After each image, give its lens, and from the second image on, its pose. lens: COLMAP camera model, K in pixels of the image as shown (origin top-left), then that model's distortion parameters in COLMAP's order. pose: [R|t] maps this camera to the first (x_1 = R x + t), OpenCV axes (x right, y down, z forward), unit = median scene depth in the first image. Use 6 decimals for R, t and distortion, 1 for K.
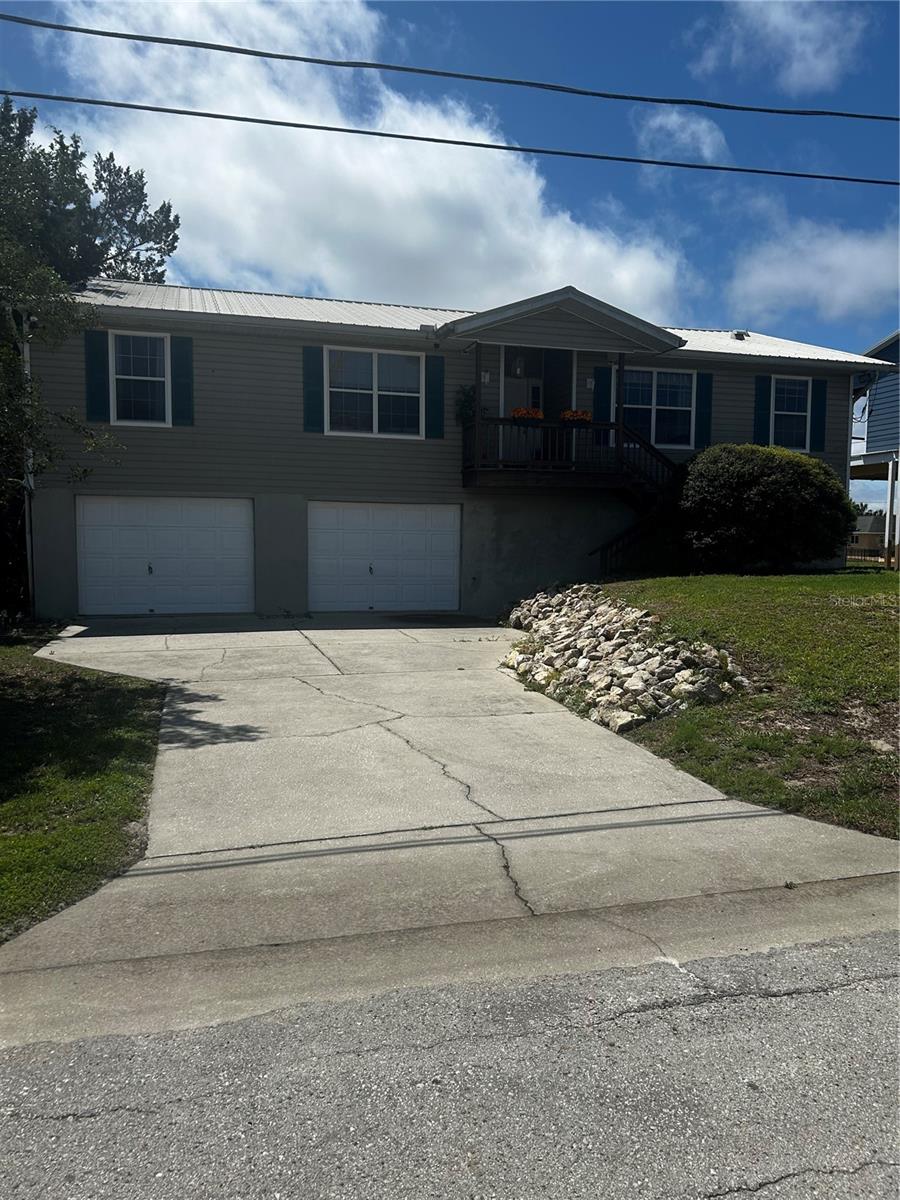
lens RADIAL K [[899.6, 0, 450.0], [0, 899.6, 600.0], [0, 0, 1]] dist [0.051047, -0.055864]
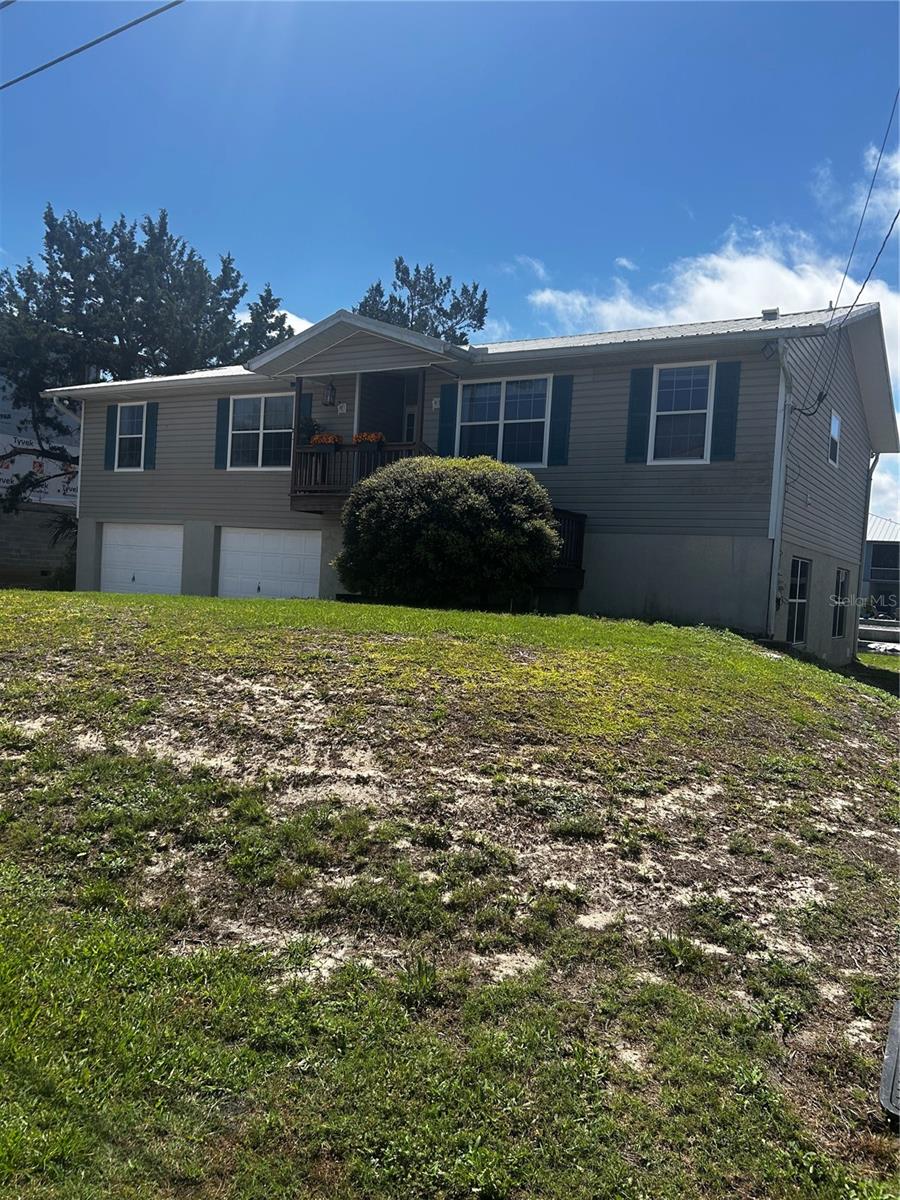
lens RADIAL K [[888.2, 0, 450.0], [0, 888.2, 600.0], [0, 0, 1]] dist [0.077079, -0.171919]
pose [[0.678061, 0.052898, -0.733099, 0.928484], [-0.102759, 0.994434, -0.023290, -0.018508], [0.727786, 0.091125, 0.679723, 0.438573]]
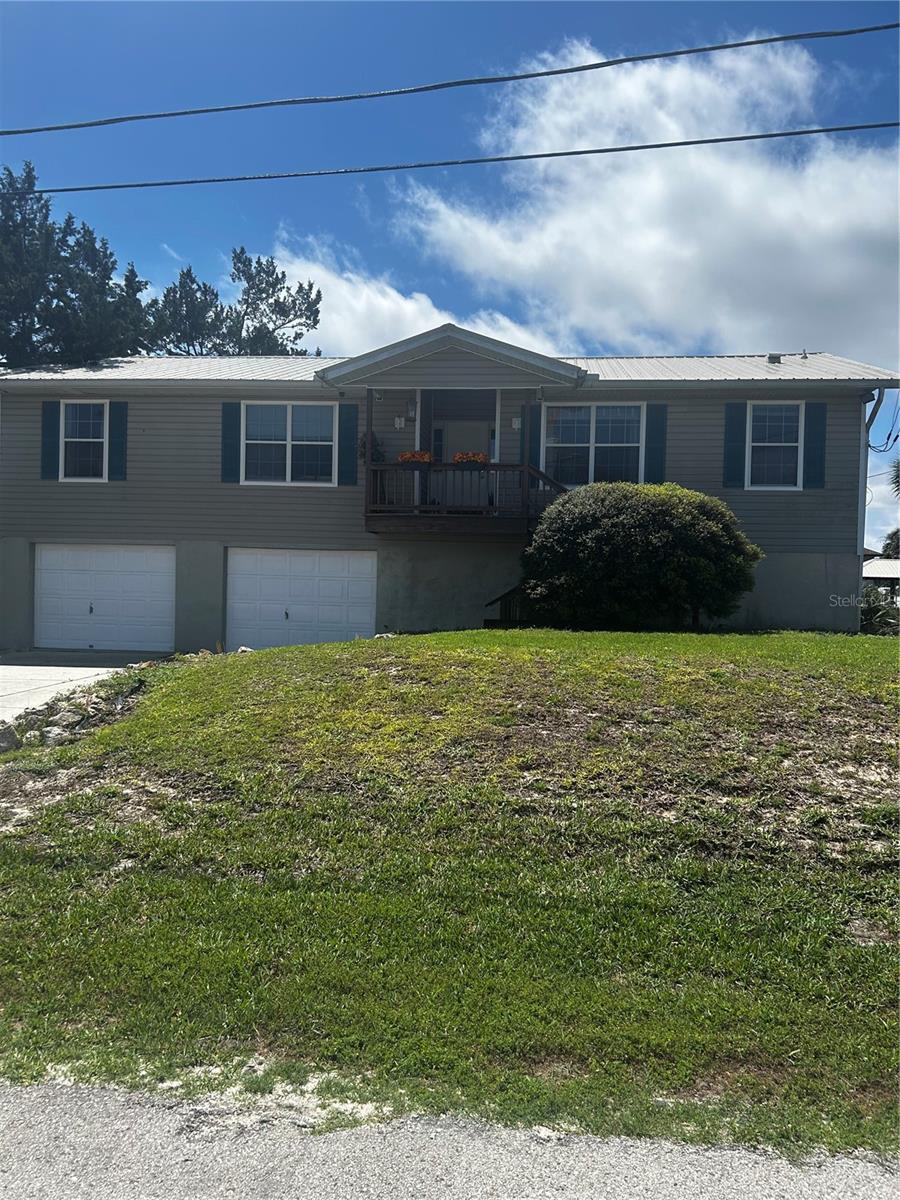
lens RADIAL K [[899.6, 0, 450.0], [0, 899.6, 600.0], [0, 0, 1]] dist [0.051047, -0.055864]
pose [[0.923396, 0.019693, -0.383344, 0.494302], [-0.042618, 0.997768, -0.051400, -0.006186], [0.381476, 0.063800, 0.922174, 0.135600]]
